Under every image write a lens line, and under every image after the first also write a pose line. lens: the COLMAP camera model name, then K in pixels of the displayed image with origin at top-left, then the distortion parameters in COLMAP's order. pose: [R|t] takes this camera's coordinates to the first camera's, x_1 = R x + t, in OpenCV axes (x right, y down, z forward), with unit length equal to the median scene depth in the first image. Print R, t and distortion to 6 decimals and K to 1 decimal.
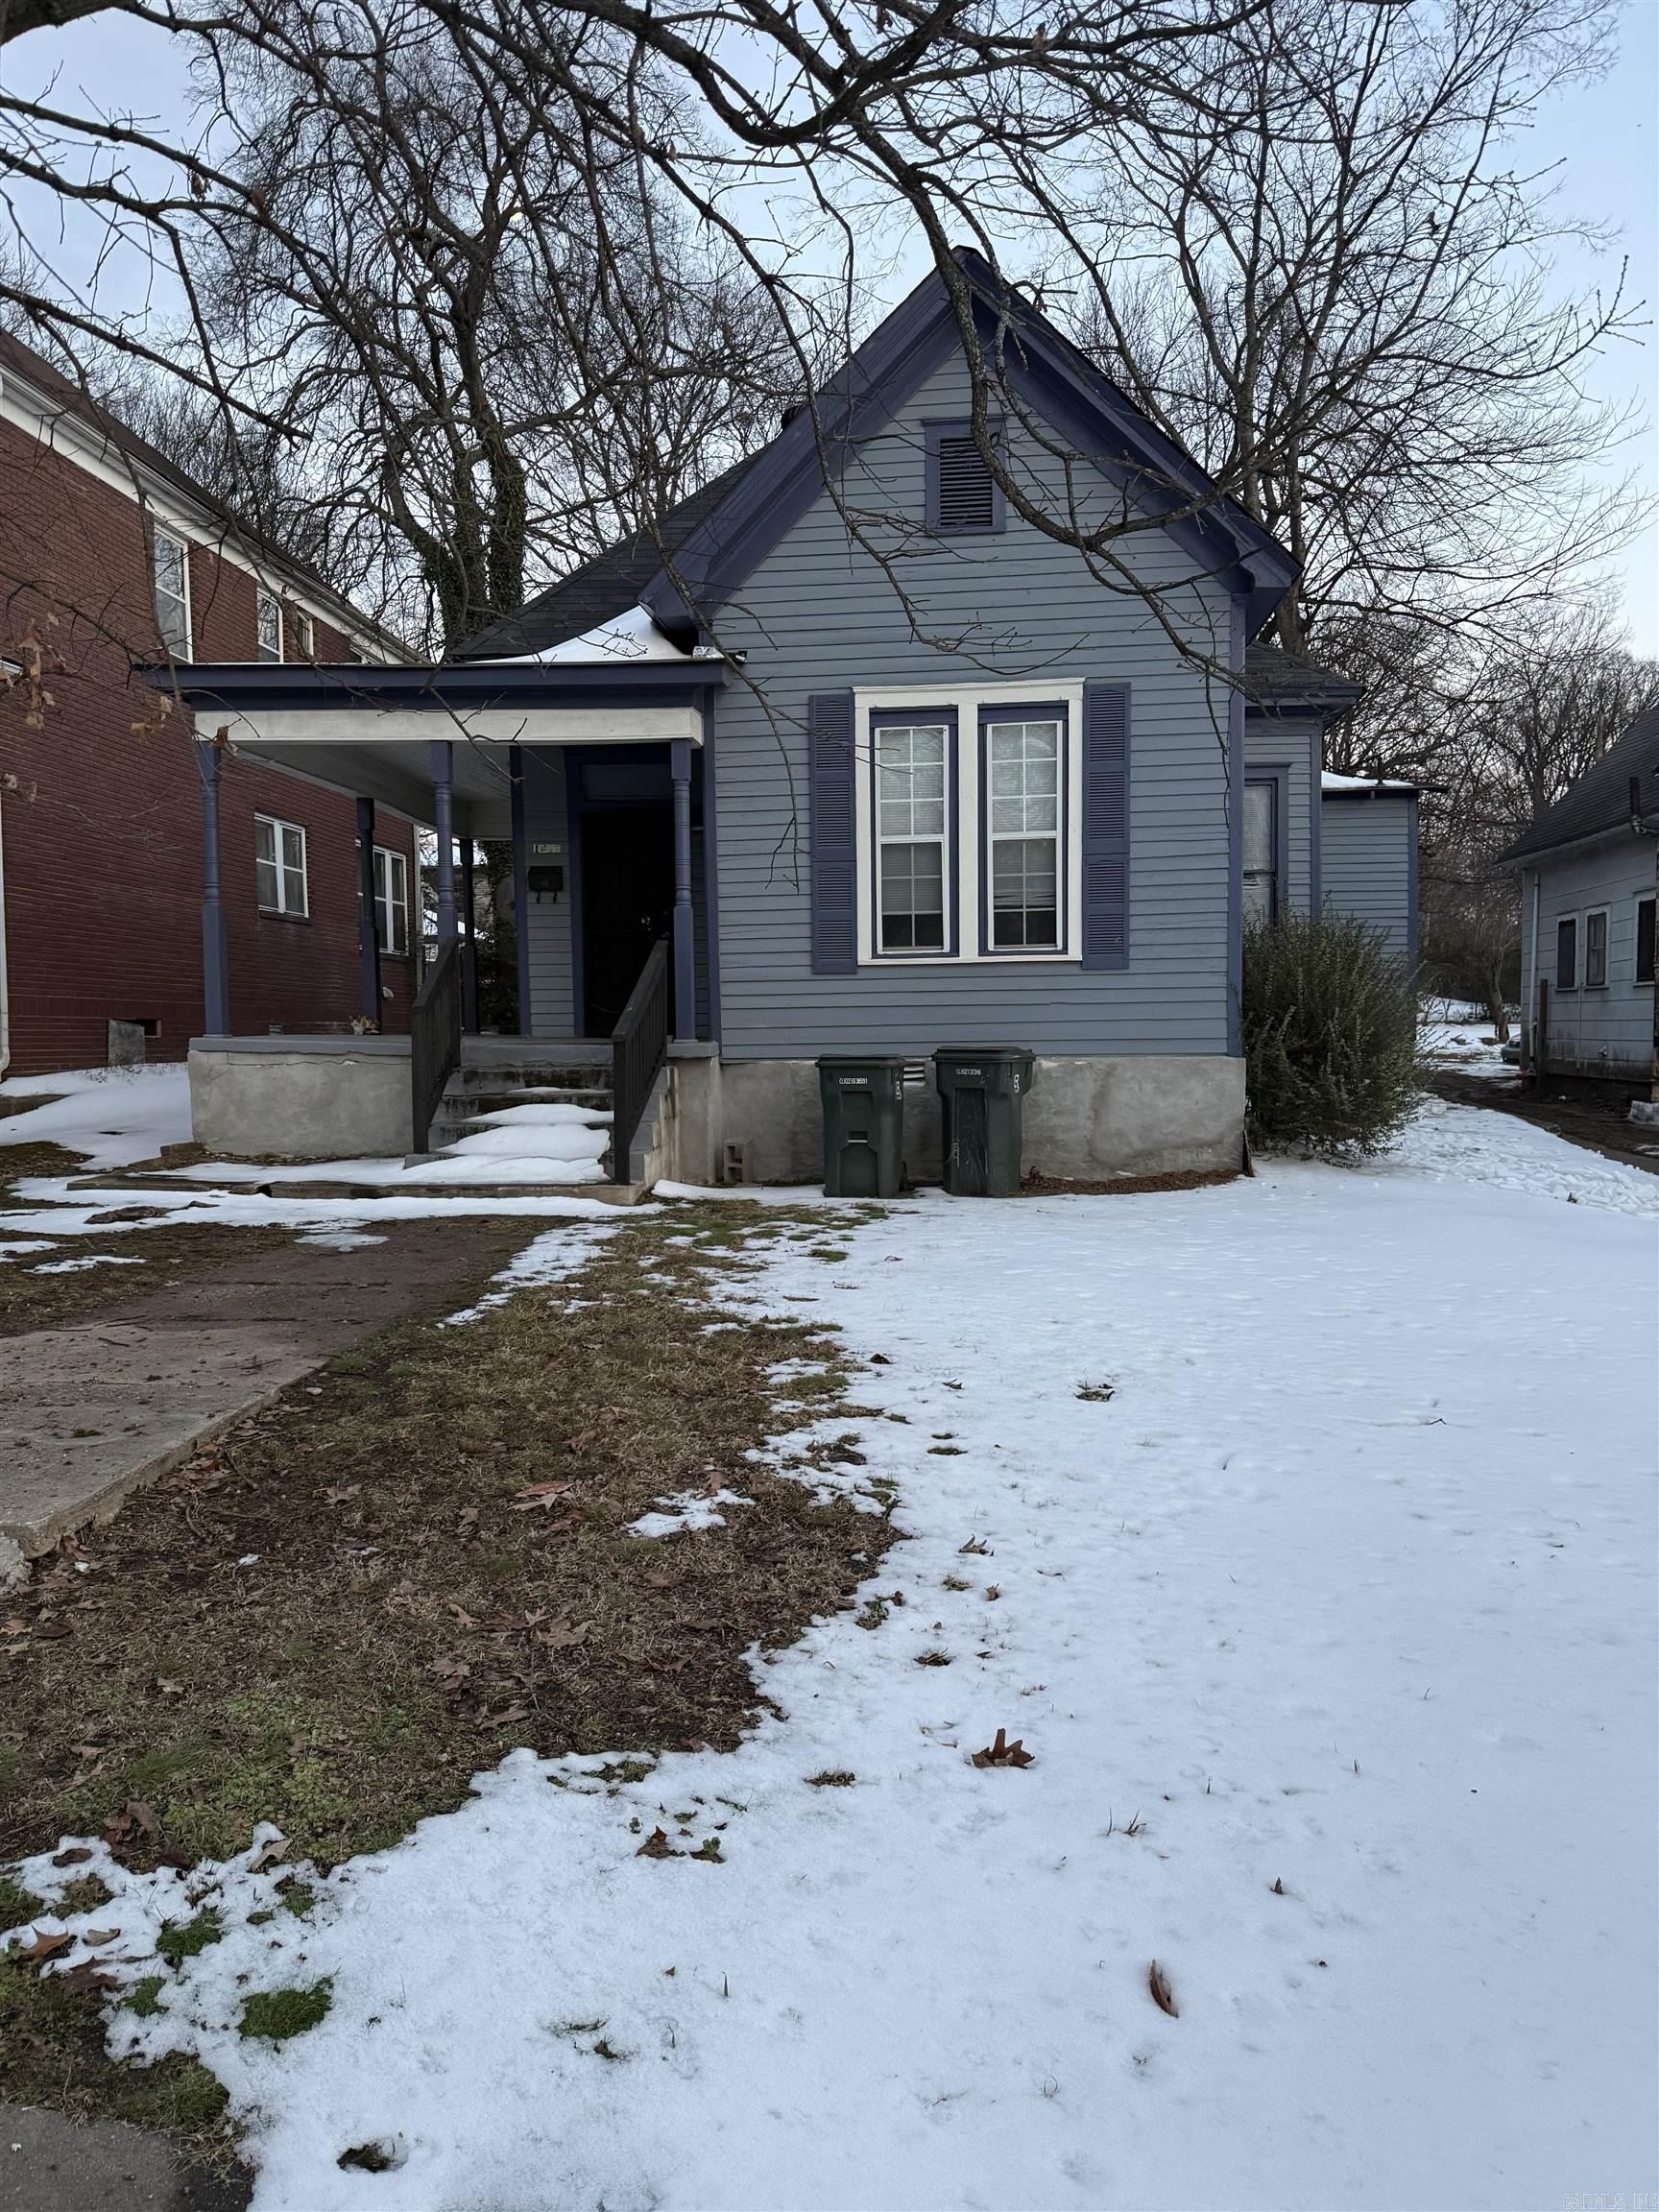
lens RADIAL K [[1542.1, 0, 827.2], [0, 1542.1, 1116.2], [0, 0, 1]] dist [0.028973, -0.009321]
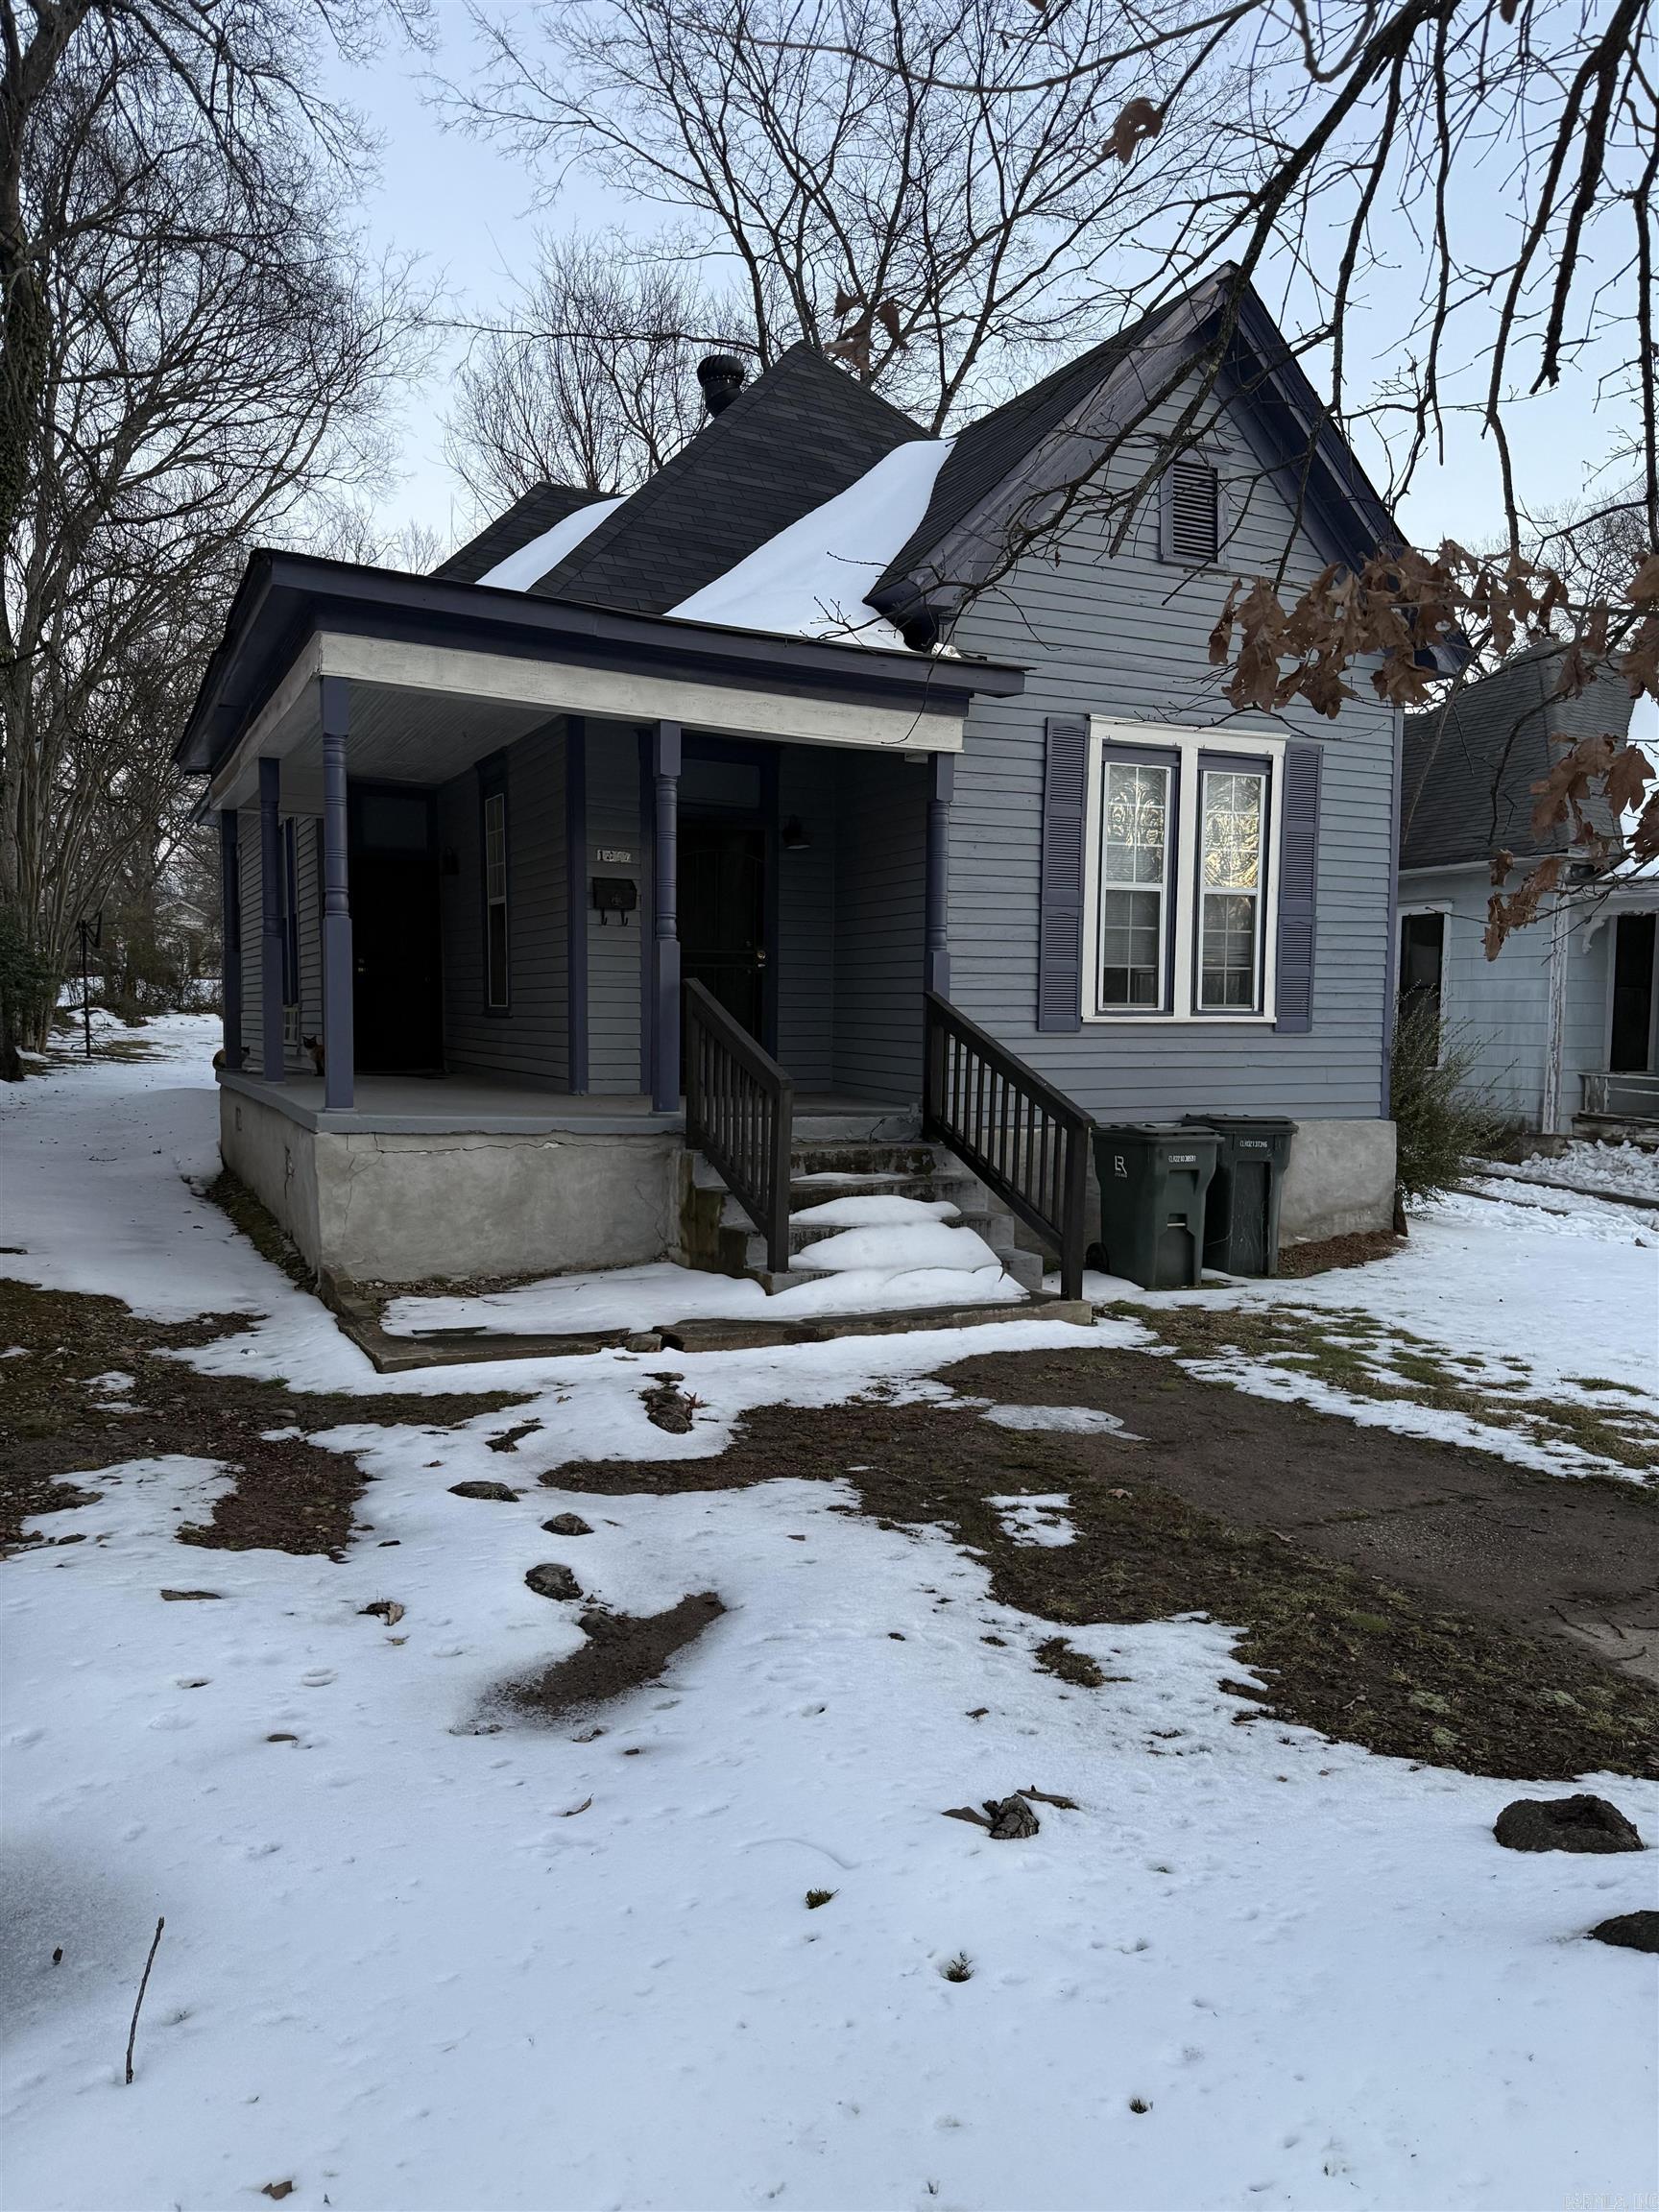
lens RADIAL K [[1542.1, 0, 831.7], [0, 1542.1, 1101.8], [0, 0, 1]] dist [0.028973, -0.009321]
pose [[0.848601, -0.010100, 0.528937, -0.587790], [0.011574, 0.999933, 0.000525, -0.054607], [-0.528906, 0.005676, 0.848661, 0.319313]]
